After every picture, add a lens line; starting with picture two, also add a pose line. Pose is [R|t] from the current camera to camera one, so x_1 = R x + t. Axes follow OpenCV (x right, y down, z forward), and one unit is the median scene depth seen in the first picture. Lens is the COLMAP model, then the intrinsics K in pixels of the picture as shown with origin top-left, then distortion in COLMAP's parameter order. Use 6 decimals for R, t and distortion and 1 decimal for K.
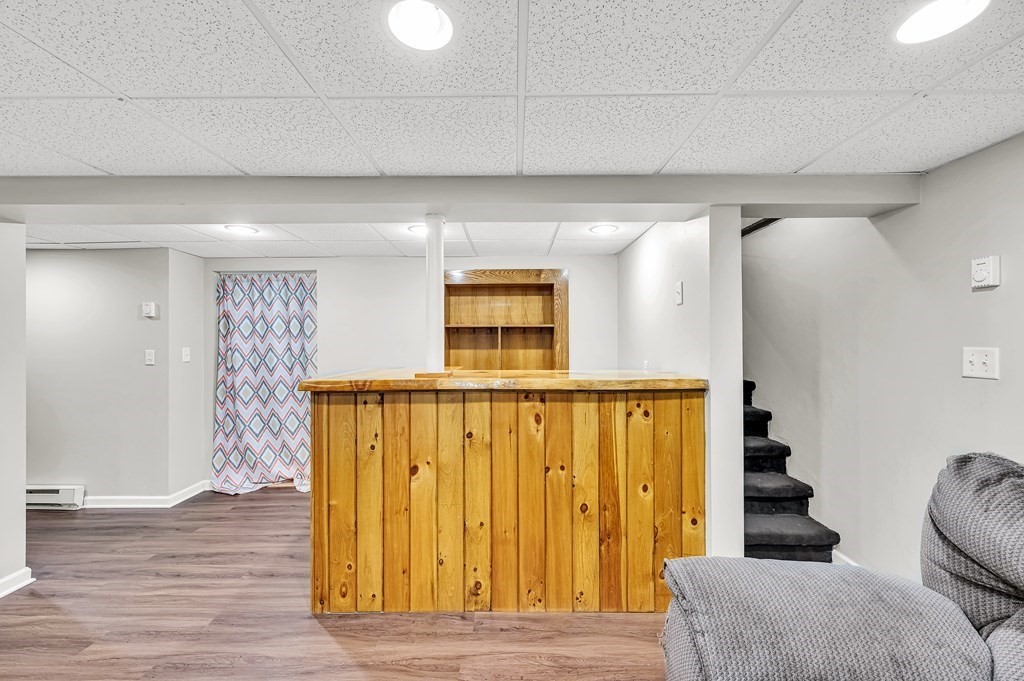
lens RADIAL K [[408.0, 0, 512.0], [0, 408.0, 340.5], [0, 0, 1]] dist [0.000949, -0.000194]
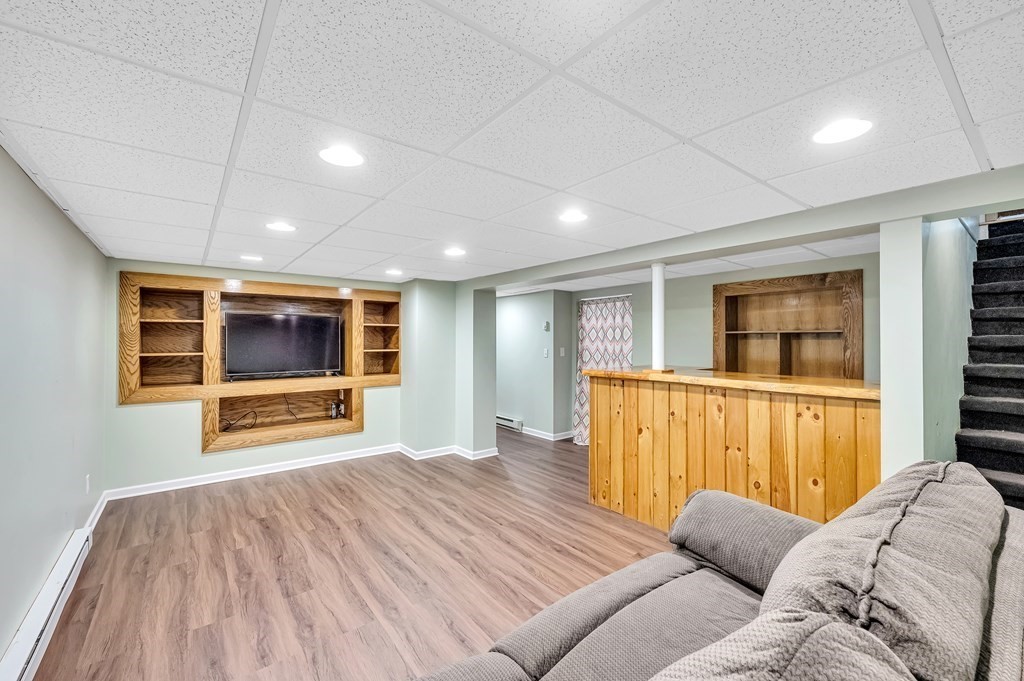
lens RADIAL K [[419.4, 0, 510.4], [0, 419.4, 334.6], [0, 0, 1]] dist [0.001242, 0.000074]
pose [[0.618666, -0.005948, -0.785631, 0.716333], [0.000765, 0.999975, -0.006968, -0.040057], [0.785654, 0.003710, 0.618656, -0.383855]]
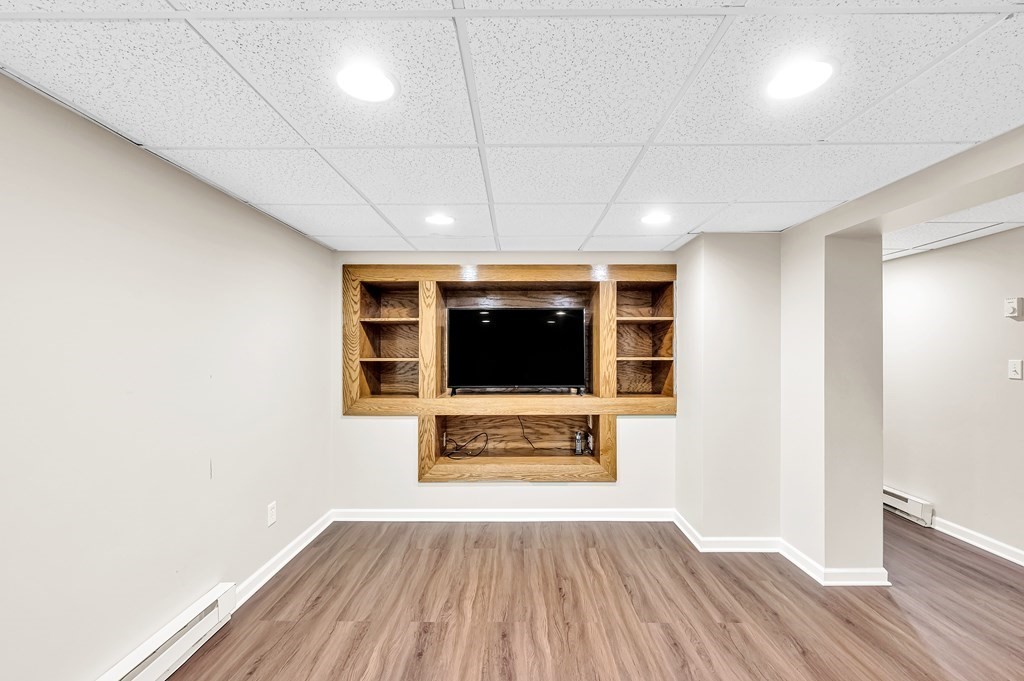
lens RADIAL K [[429.2, 0, 513.8], [0, 429.2, 351.9], [0, 0, 1]] dist [0.000602, -0.000078]
pose [[0.005773, 0.005678, -0.999967, -0.129955], [0.004287, 0.999975, 0.005703, 0.000373], [0.999974, -0.004319, 0.005748, 0.072038]]
